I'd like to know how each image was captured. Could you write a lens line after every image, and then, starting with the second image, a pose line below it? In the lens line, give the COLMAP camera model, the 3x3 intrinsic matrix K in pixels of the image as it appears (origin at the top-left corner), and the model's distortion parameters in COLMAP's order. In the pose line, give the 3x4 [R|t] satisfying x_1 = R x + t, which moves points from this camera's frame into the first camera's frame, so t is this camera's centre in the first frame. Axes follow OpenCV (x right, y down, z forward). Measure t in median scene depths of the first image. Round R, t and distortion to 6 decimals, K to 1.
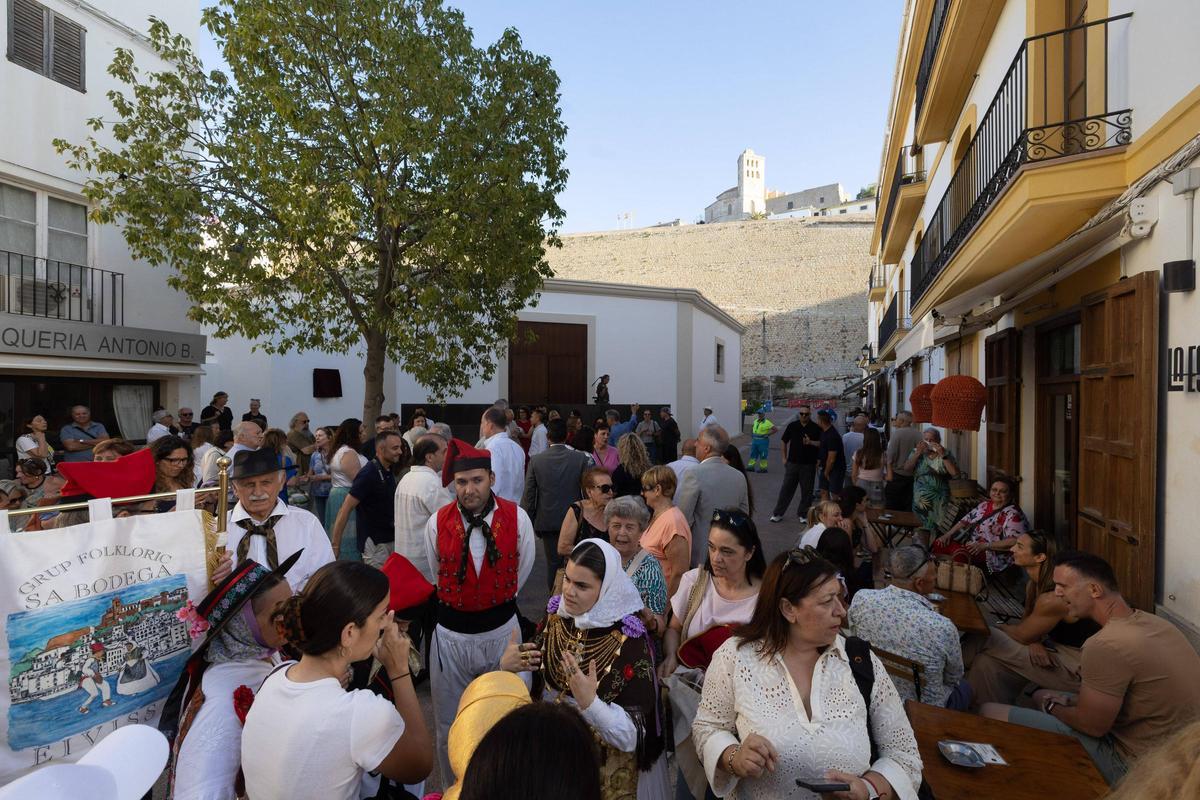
lens RADIAL K [[503.5, 0, 600.0], [0, 503.5, 400.0], [0, 0, 1]] dist [0.002569, 0.000241]
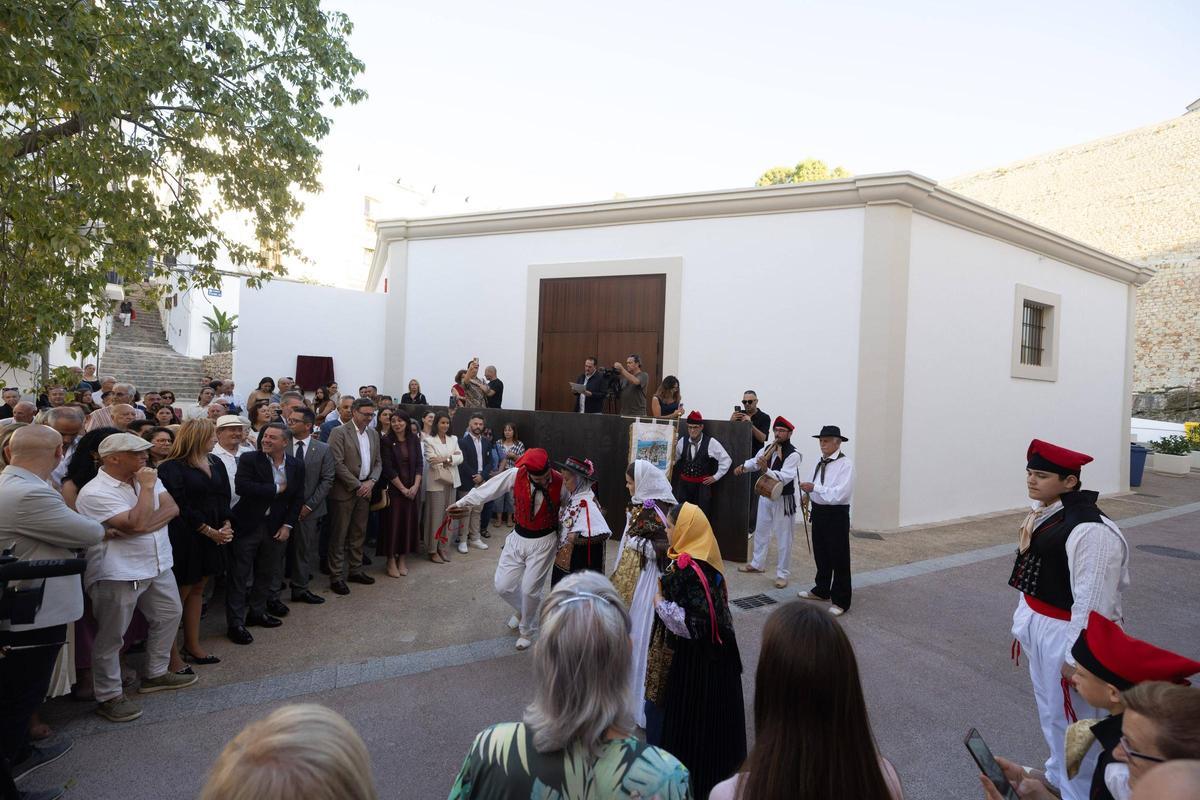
lens RADIAL K [[503.5, 0, 600.0], [0, 503.5, 400.0], [0, 0, 1]] dist [0.002569, 0.000241]
pose [[0.802479, 0.023576, -0.596215, 0.238993], [-0.033845, 0.999409, -0.006034, -0.000993], [0.595720, 0.025021, 0.802802, 0.464688]]
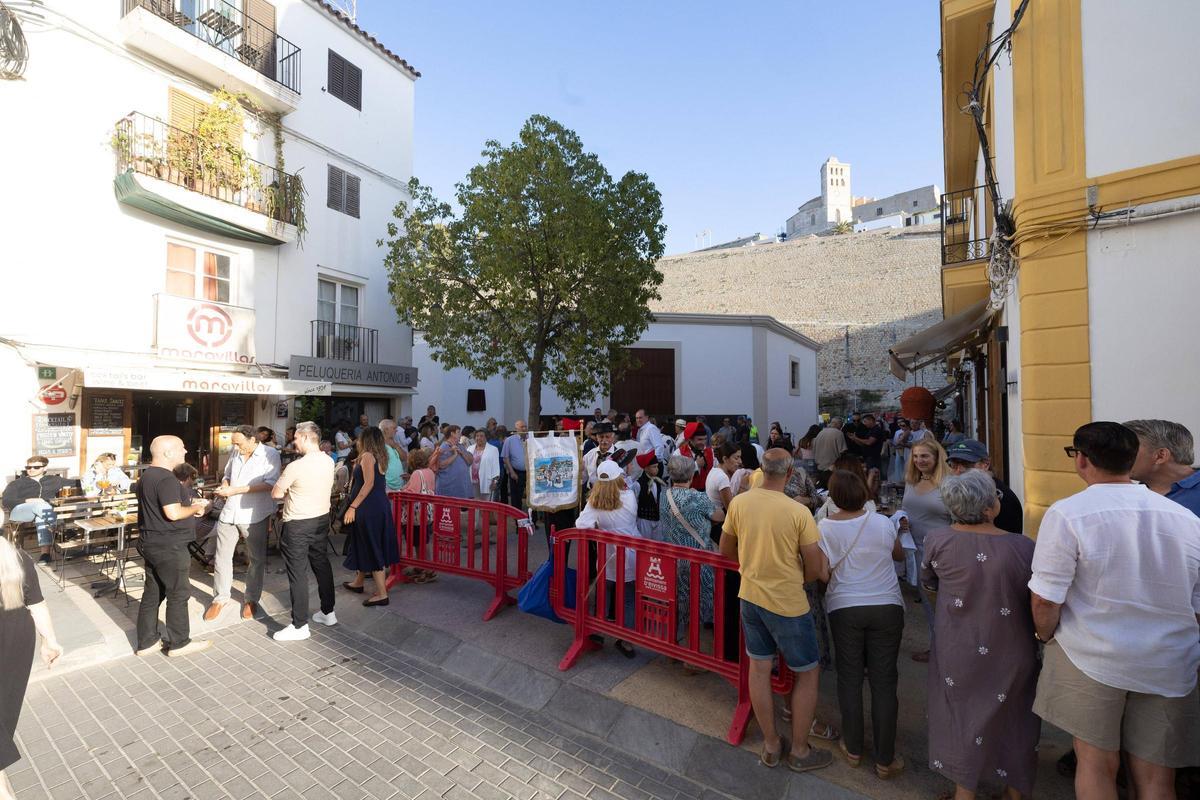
lens RADIAL K [[503.5, 0, 600.0], [0, 503.5, 400.0], [0, 0, 1]] dist [0.002569, 0.000241]
pose [[0.987611, -0.012080, -0.156459, -0.012947], [0.006738, 0.999378, -0.034629, 0.010470], [0.156780, 0.033145, 0.987077, -0.187254]]
